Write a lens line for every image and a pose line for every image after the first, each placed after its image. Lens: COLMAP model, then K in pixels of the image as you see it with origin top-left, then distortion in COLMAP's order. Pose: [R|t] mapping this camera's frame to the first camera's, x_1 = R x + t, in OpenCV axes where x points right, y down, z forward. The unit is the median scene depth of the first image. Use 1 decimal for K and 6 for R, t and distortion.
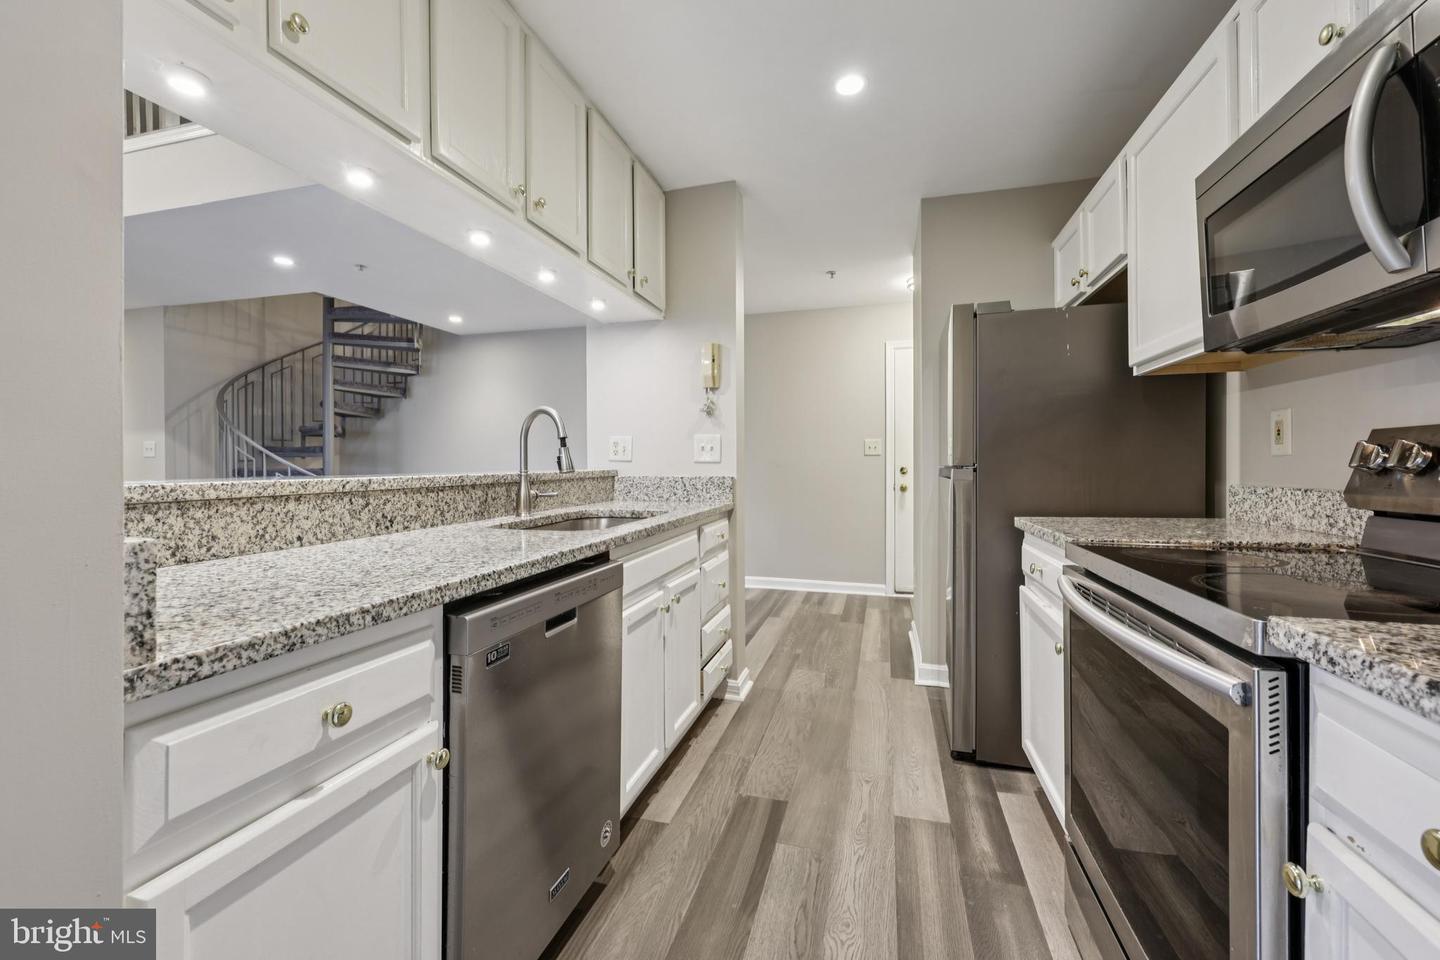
lens RADIAL K [[589.3, 0, 713.9], [0, 589.3, 469.4], [0, 0, 1]] dist [0.000274, -0.000195]
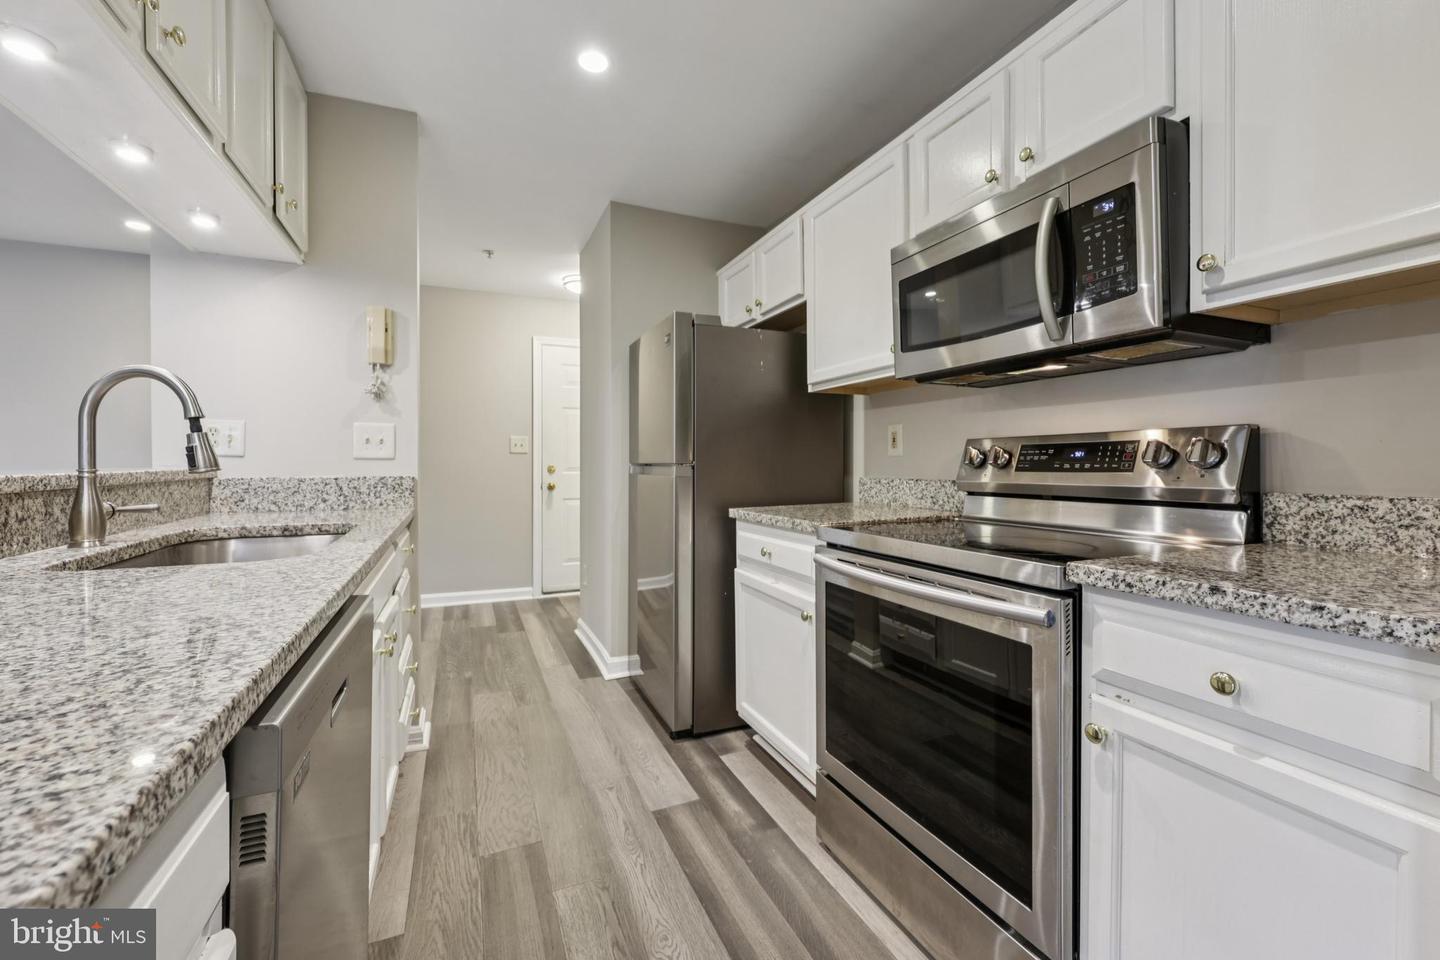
lens RADIAL K [[589.3, 0, 722.2], [0, 589.3, 468.9], [0, 0, 1]] dist [0.000274, -0.000195]
pose [[0.766839, -0.003647, 0.641829, -0.207314], [0.003598, 0.999993, 0.001383, 0.002899], [-0.641829, 0.001248, 0.766847, 0.130682]]
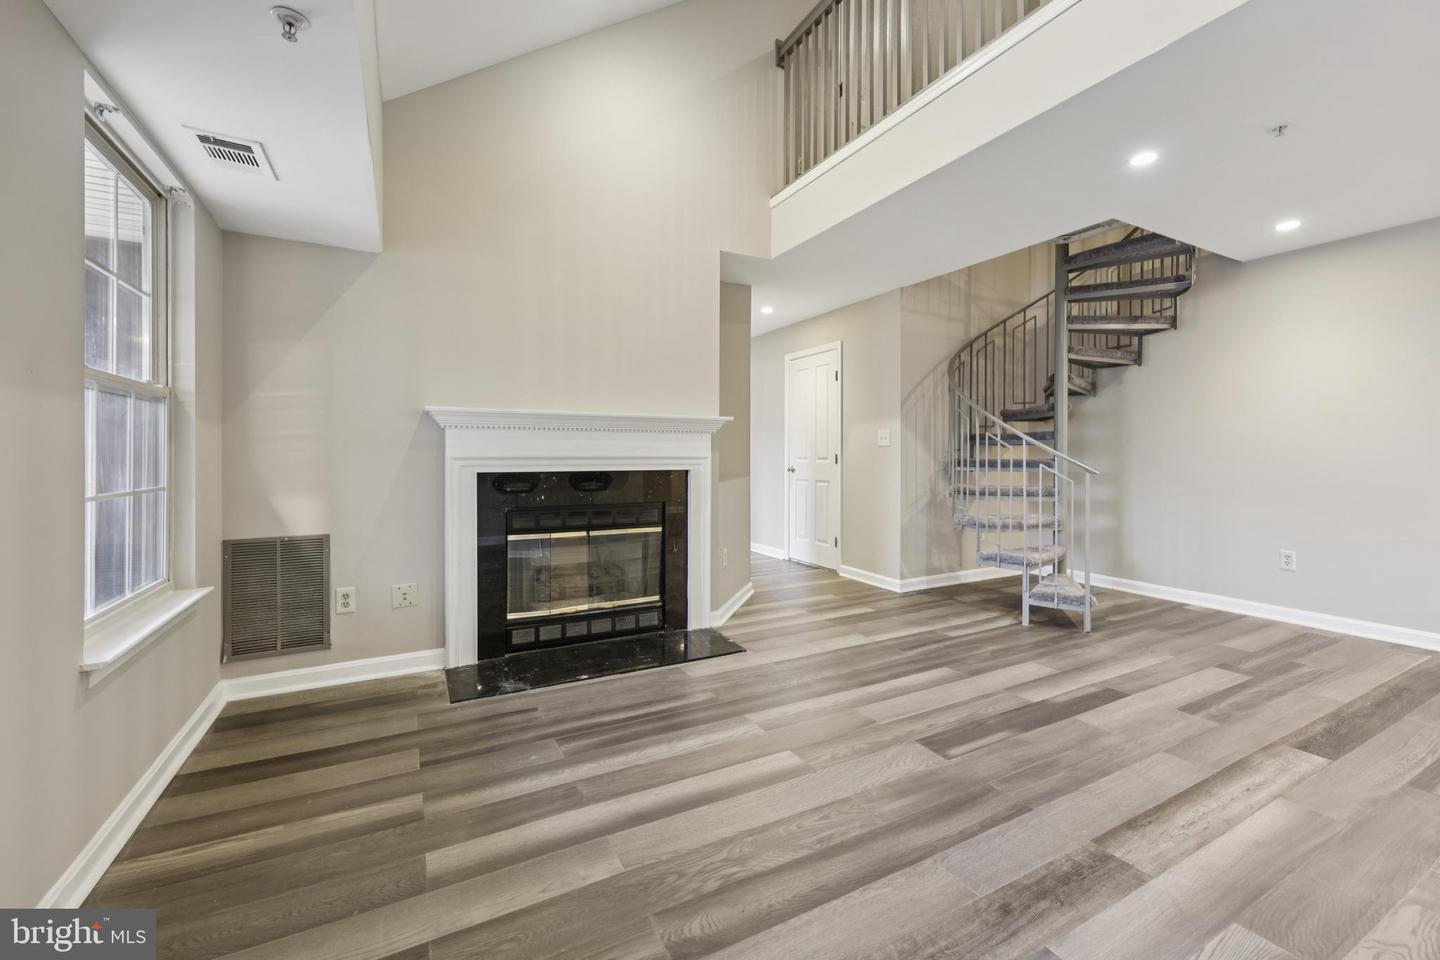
lens RADIAL K [[589.3, 0, 728.2], [0, 589.3, 459.3], [0, 0, 1]] dist [0.000274, -0.000195]
pose [[0.699938, 0.007069, -0.714169, -1.002826], [-0.009128, 0.999958, 0.000952, 0.004770], [0.714145, 0.005852, 0.699973, 0.309357]]
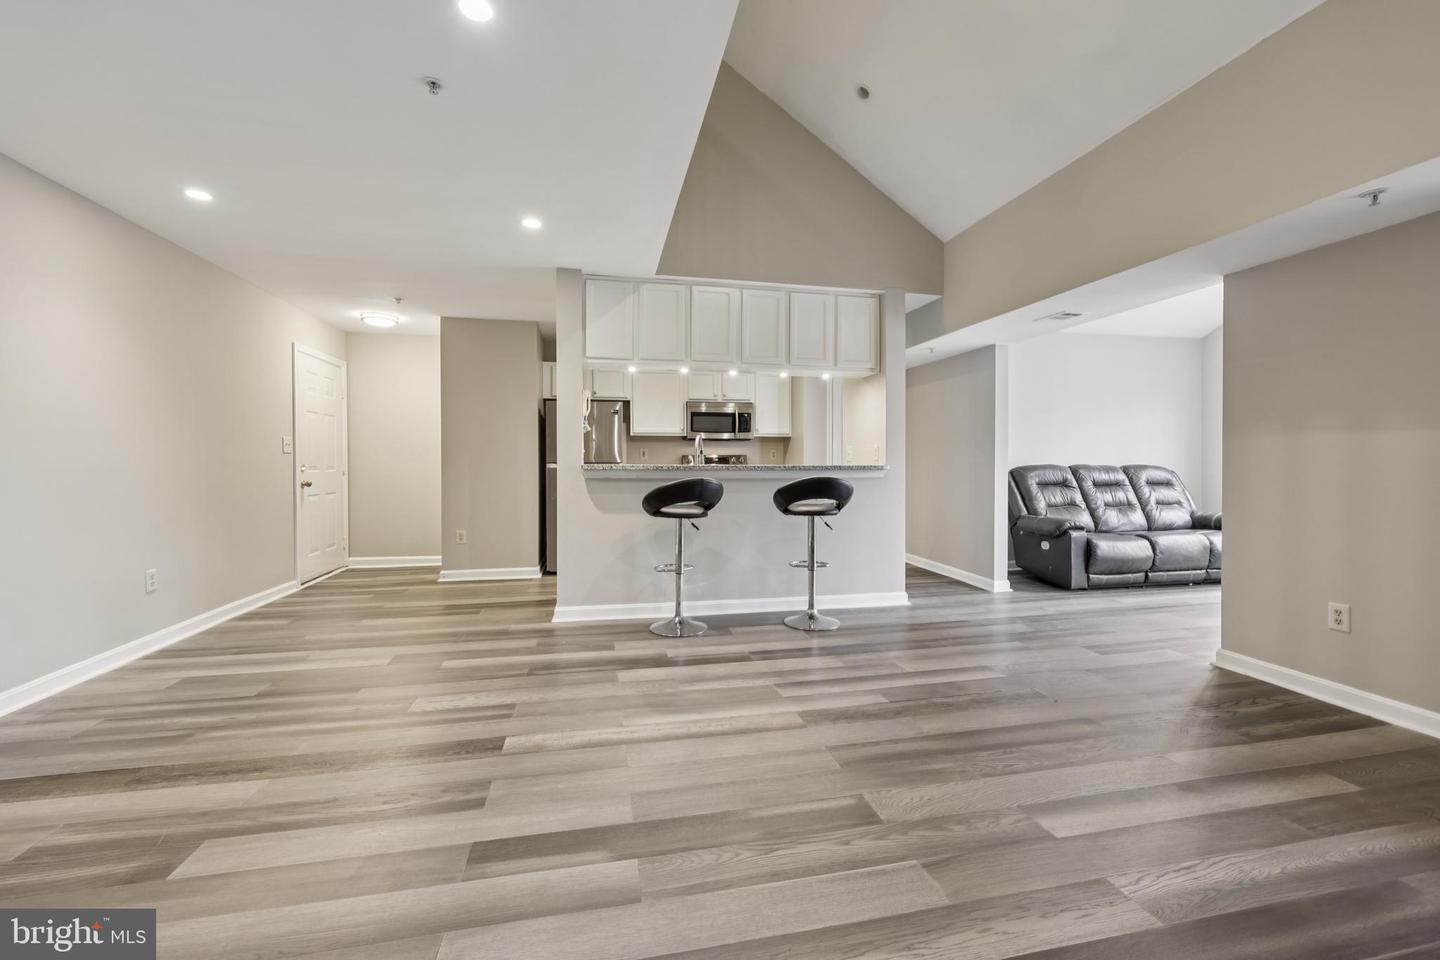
lens RADIAL K [[589.3, 0, 725.7], [0, 589.3, 476.5], [0, 0, 1]] dist [0.000274, -0.000195]
pose [[-0.472532, -0.018383, 0.881122, -2.122420], [0.006385, 0.999685, 0.024281, -0.005379], [-0.881290, 0.017099, -0.472266, 1.847830]]
